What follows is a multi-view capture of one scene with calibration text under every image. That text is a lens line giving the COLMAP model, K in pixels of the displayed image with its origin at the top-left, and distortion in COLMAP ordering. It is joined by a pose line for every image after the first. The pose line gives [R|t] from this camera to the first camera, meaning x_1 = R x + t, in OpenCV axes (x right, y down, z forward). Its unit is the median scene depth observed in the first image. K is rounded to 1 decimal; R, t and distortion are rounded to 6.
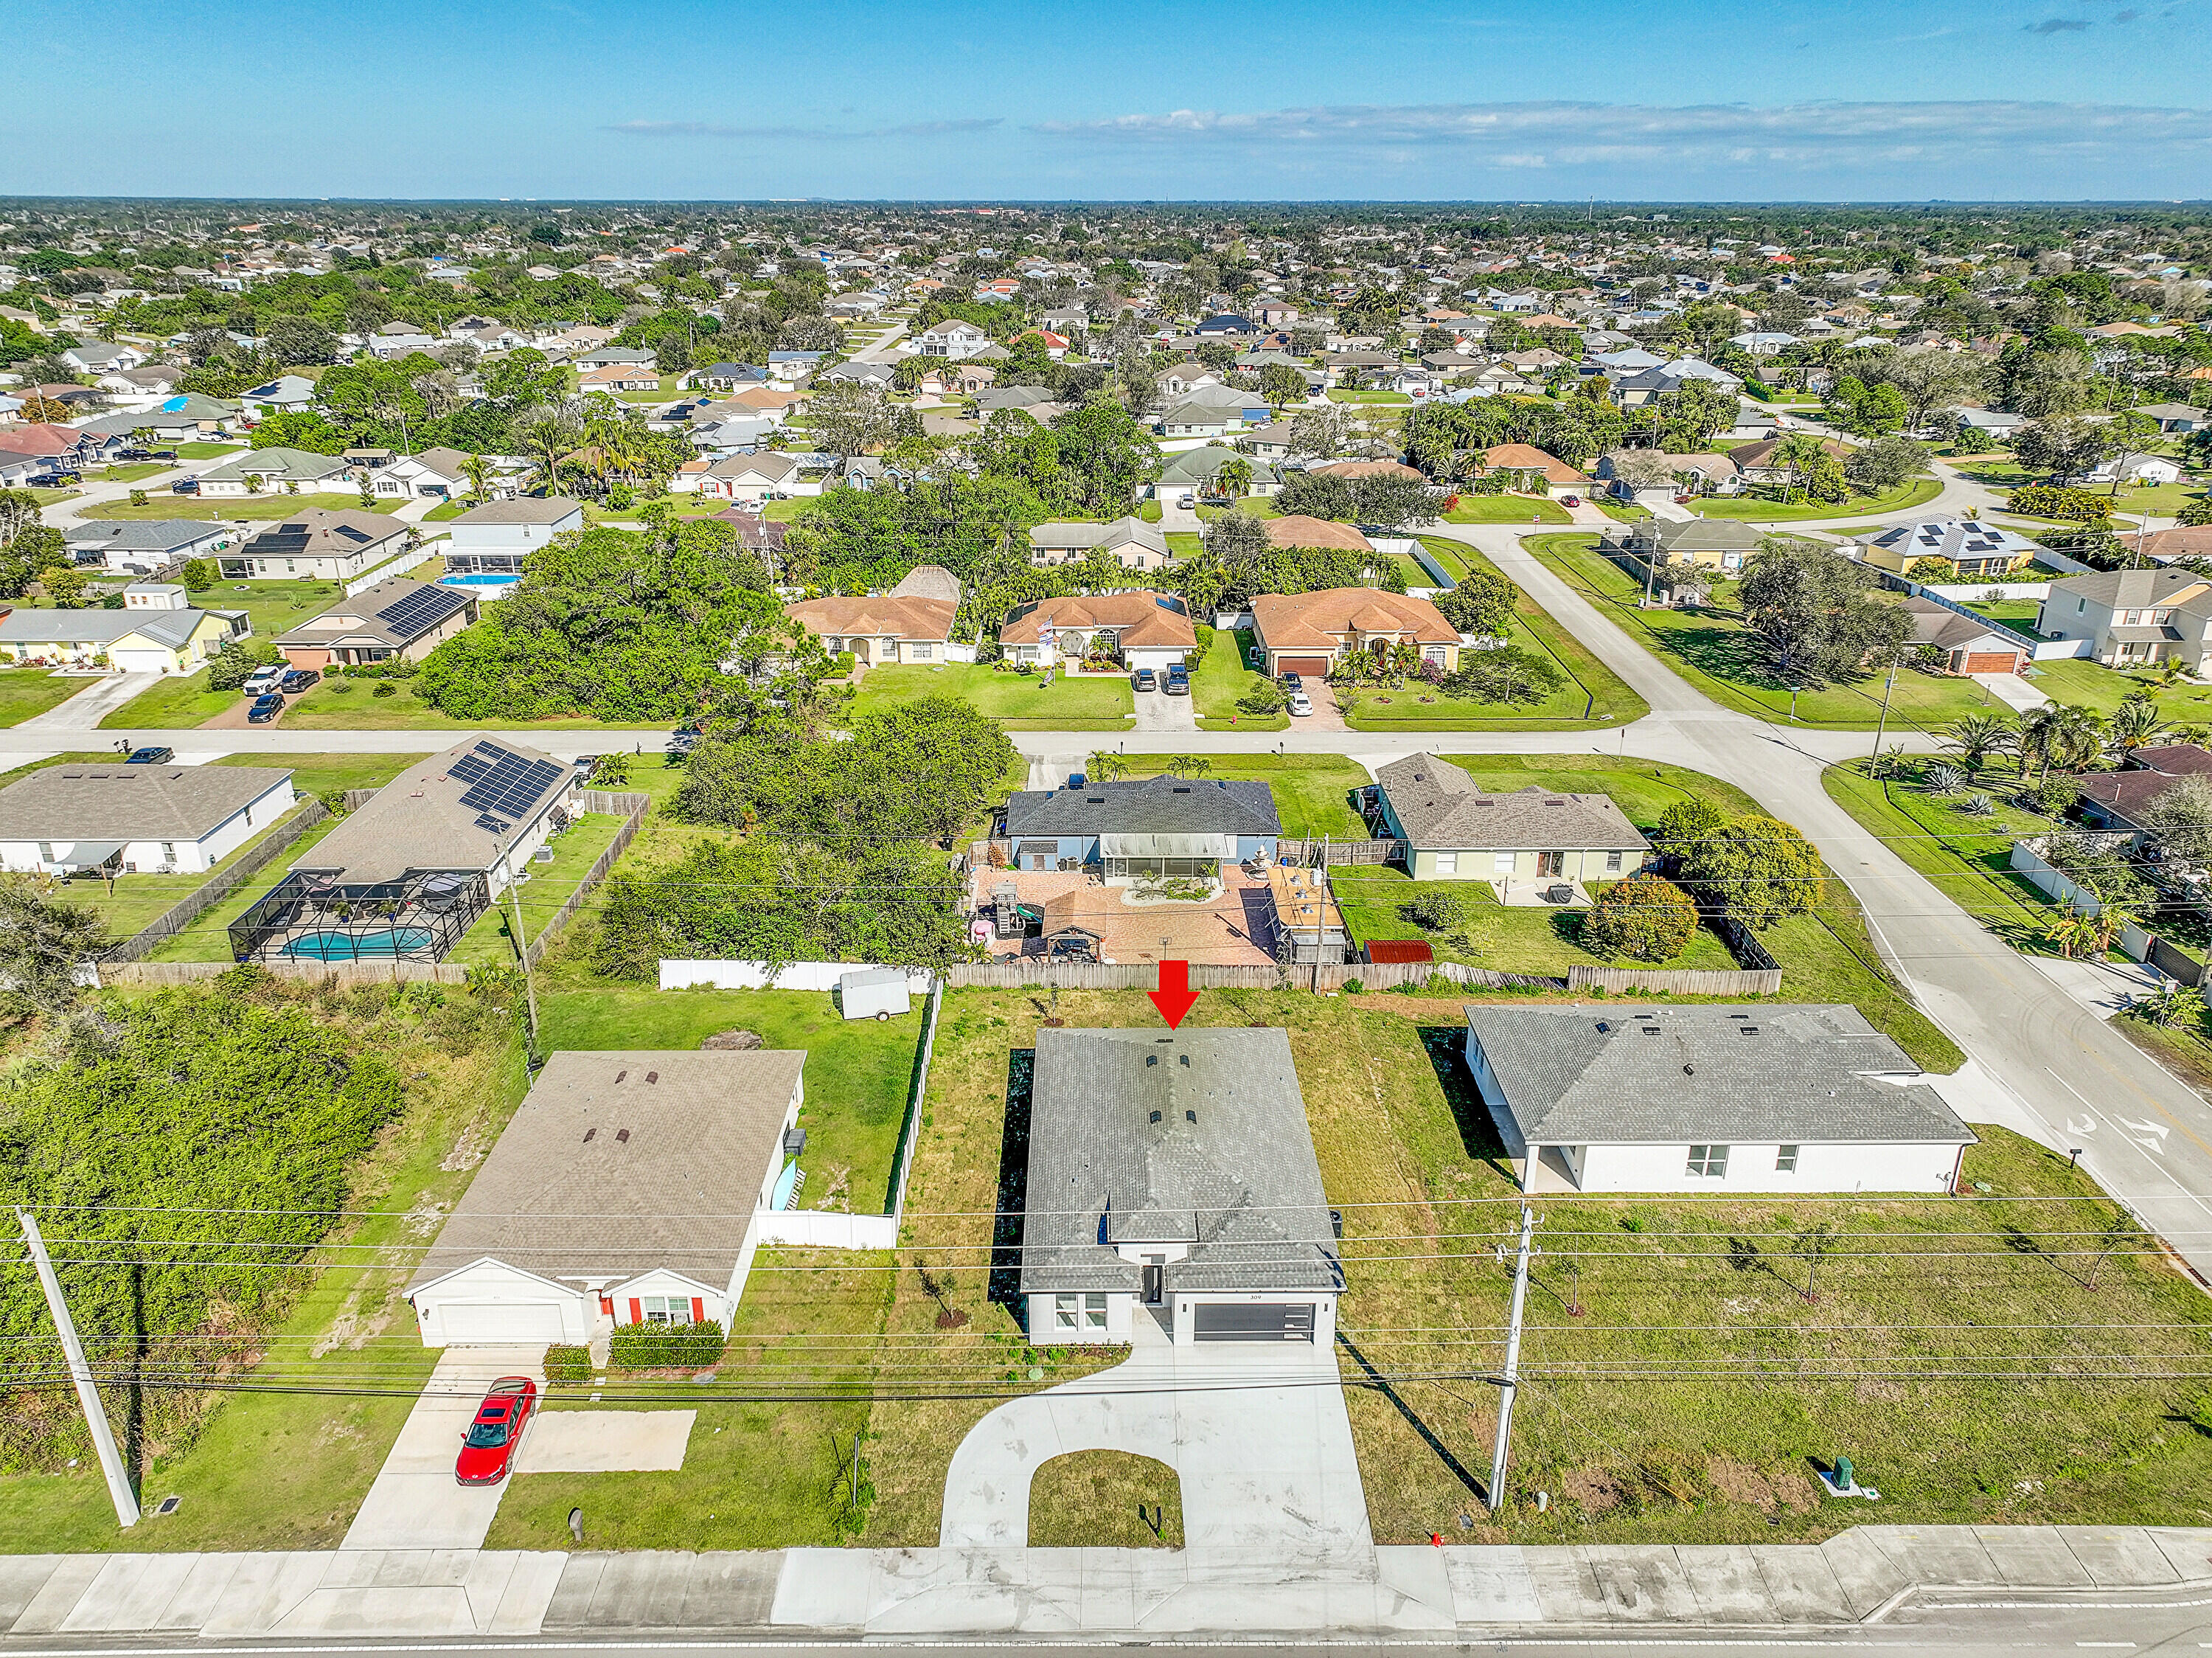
lens RADIAL K [[1554.2, 0, 1106.0], [0, 1554.2, 829.0], [0, 0, 1]] dist [-0.000843, -0.002159]
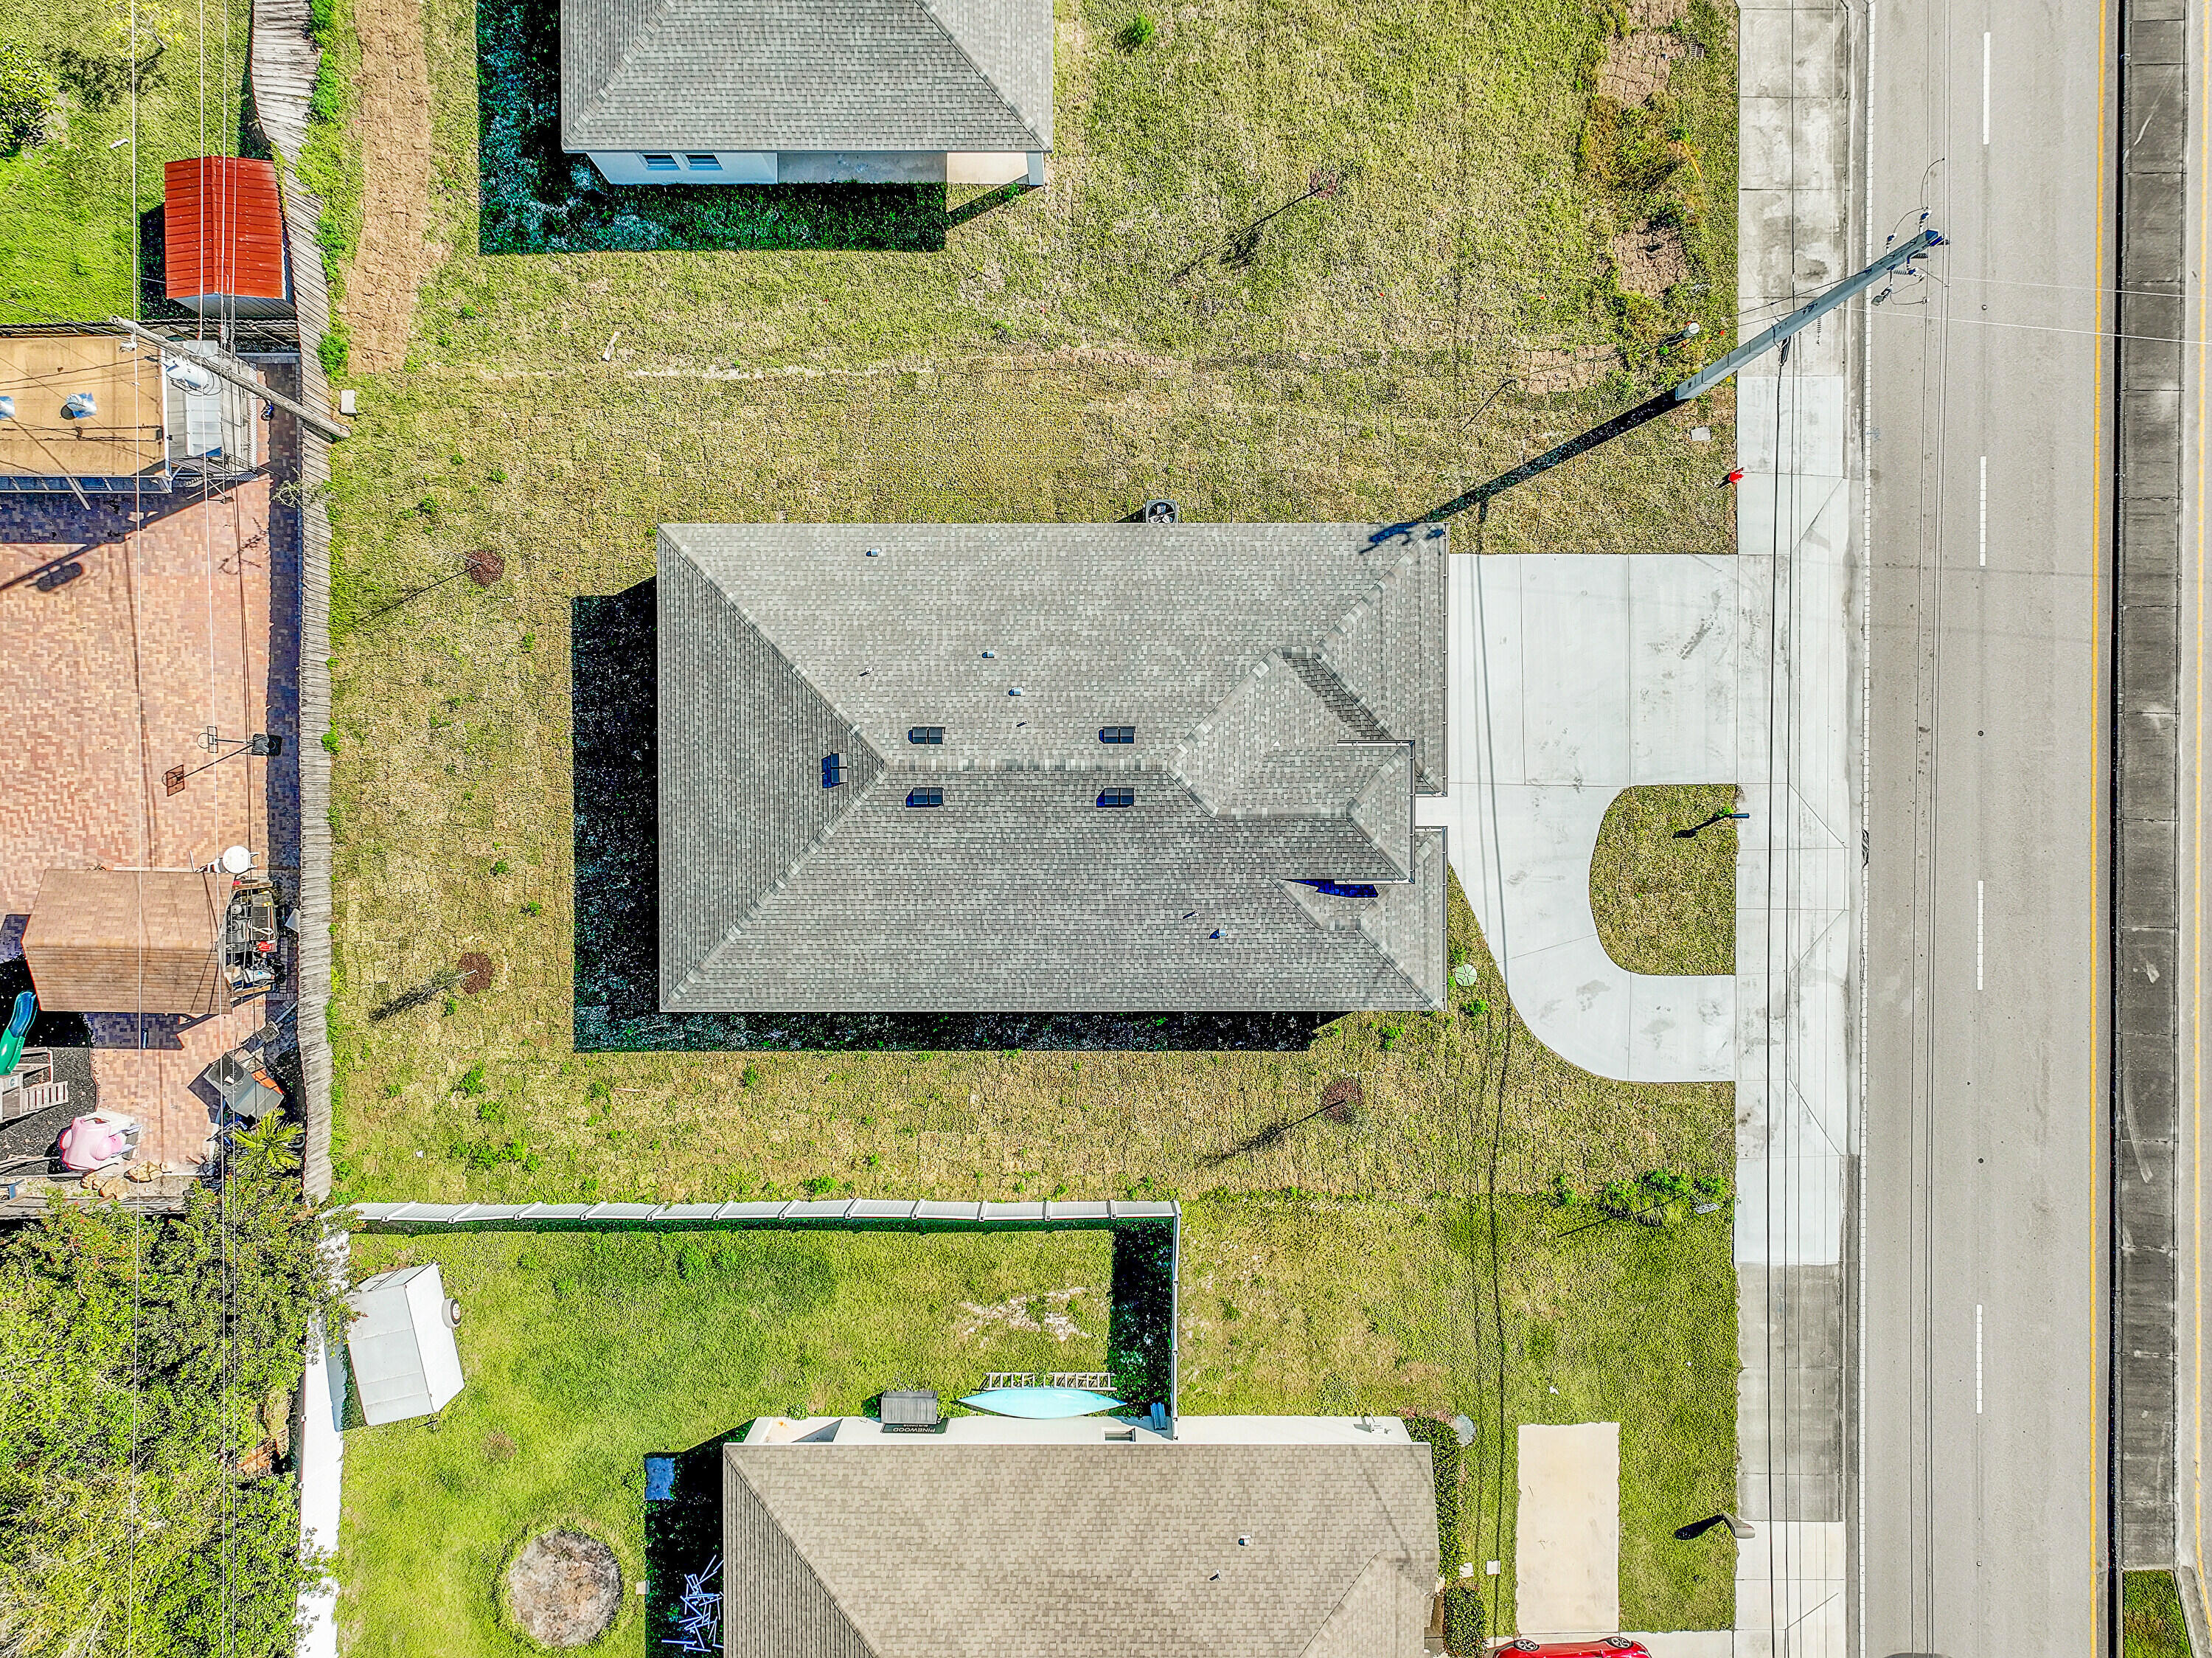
lens RADIAL K [[1603.4, 0, 1106.0], [0, 1603.4, 829.0], [0, 0, 1]] dist [0.007937, 0.003658]
pose [[0.008538, -0.999849, -0.015133, 0.035847], [0.372018, -0.010871, 0.928162, -0.441152], [-0.928186, -0.013554, 0.371869, 0.959470]]
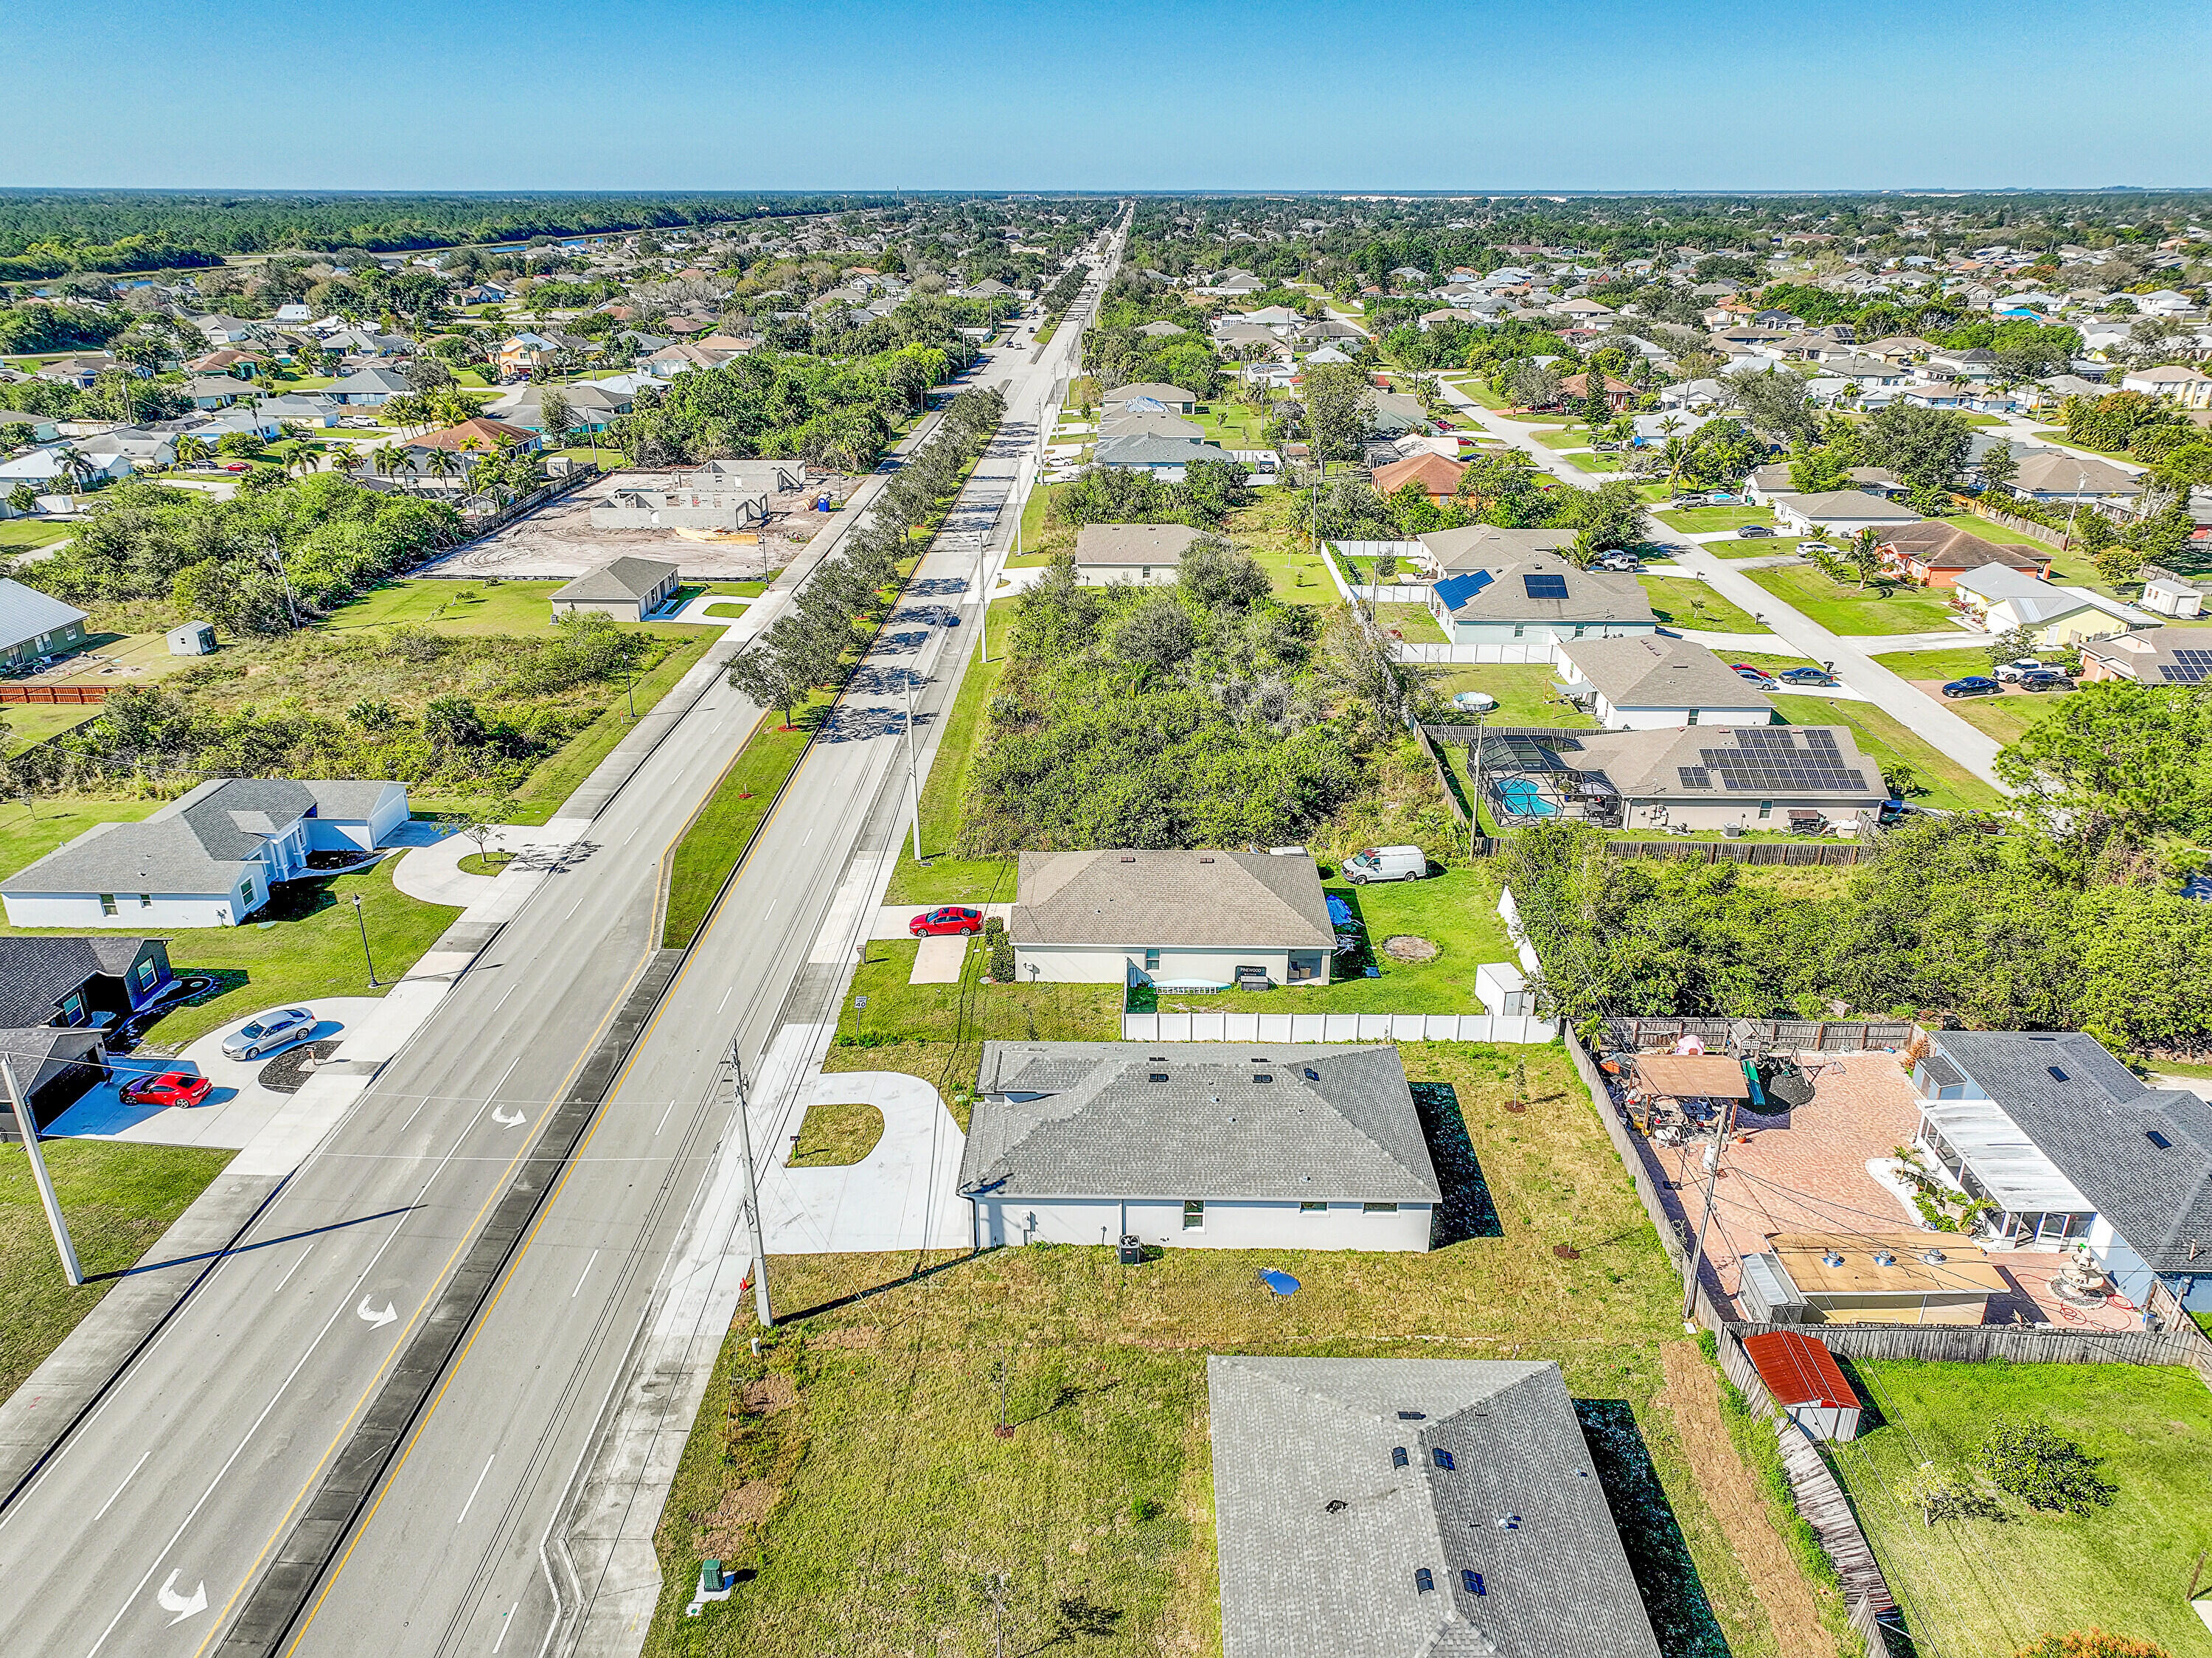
lens RADIAL K [[1554.2, 0, 1106.0], [0, 1554.2, 829.0], [0, 0, 1]] dist [-0.000843, -0.002159]
pose [[-0.029588, 0.378509, -0.925125, 1.167061], [-0.375772, 0.853426, 0.361192, -0.388975], [0.926240, 0.358323, 0.116982, 0.960442]]
